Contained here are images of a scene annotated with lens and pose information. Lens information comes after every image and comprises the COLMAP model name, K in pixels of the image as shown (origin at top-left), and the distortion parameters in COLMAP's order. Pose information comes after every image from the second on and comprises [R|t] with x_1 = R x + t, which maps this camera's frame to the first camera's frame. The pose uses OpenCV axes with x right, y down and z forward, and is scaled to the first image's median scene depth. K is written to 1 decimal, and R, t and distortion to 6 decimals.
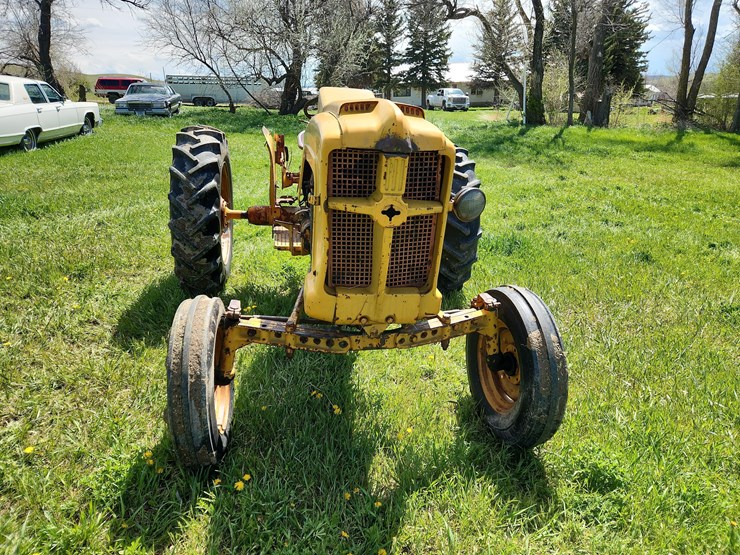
lens RADIAL K [[496.2, 0, 365.8], [0, 496.2, 278.9], [0, 0, 1]] dist [0.064135, -0.042822]
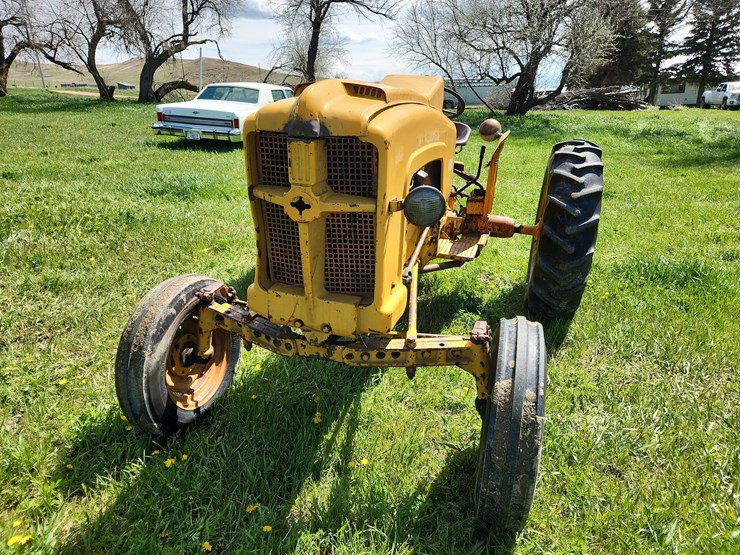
lens RADIAL K [[499.1, 0, 370.6], [0, 499.1, 273.4], [0, 0, 1]] dist [0.064265, -0.043564]
pose [[0.894003, 0.136437, -0.426782, 0.434923], [-0.143226, 0.989555, 0.016325, -0.036691], [0.424552, 0.046532, 0.904207, 0.202941]]
